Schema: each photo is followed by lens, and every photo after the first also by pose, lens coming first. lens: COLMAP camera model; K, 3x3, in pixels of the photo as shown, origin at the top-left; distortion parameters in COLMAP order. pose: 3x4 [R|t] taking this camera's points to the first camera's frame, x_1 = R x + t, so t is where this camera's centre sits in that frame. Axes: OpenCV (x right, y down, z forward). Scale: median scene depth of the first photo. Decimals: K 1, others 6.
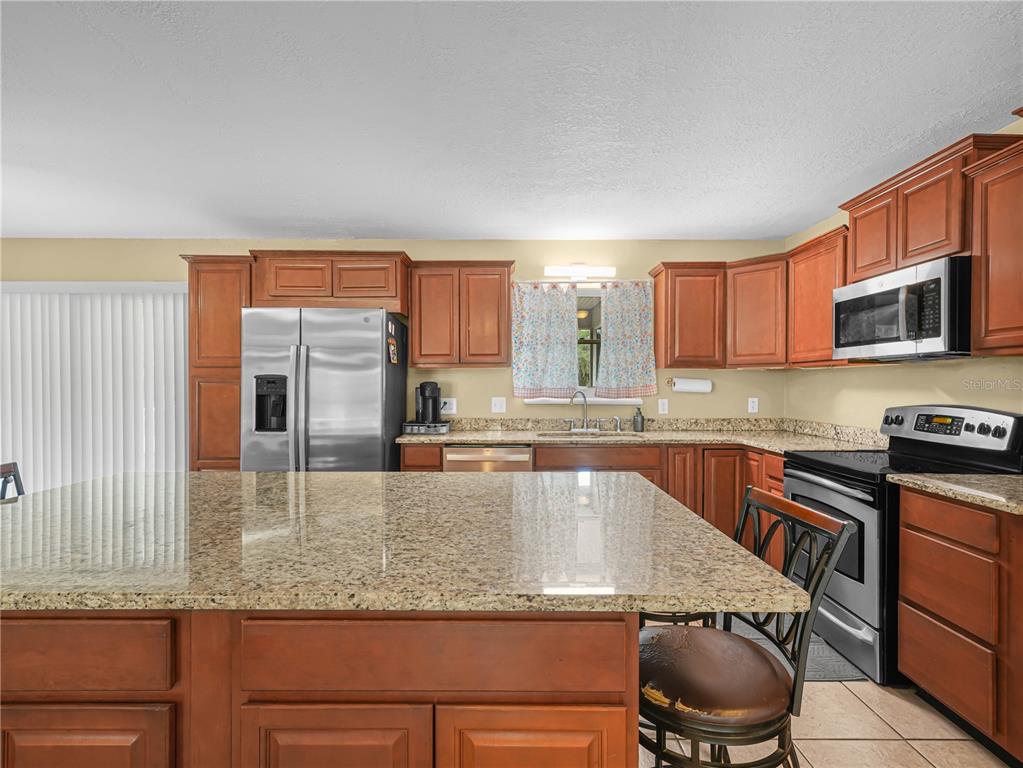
lens RADIAL K [[516.8, 0, 510.8], [0, 516.8, 385.7], [0, 0, 1]] dist [-0.000281, -0.000288]
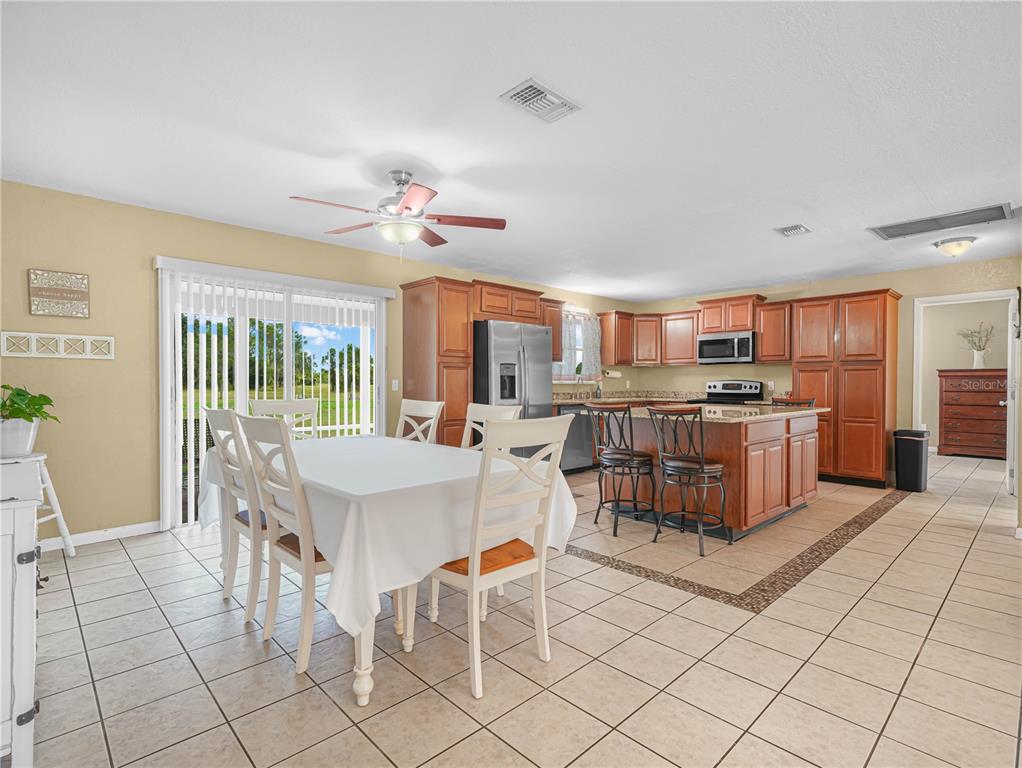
lens RADIAL K [[516.3, 0, 507.9], [0, 516.3, 383.8], [0, 0, 1]] dist [-0.000281, -0.000288]
pose [[0.718608, -0.002387, 0.695411, -1.790133], [0.003055, 0.999995, 0.000275, 0.047042], [-0.695408, 0.001927, 0.718612, -0.159704]]
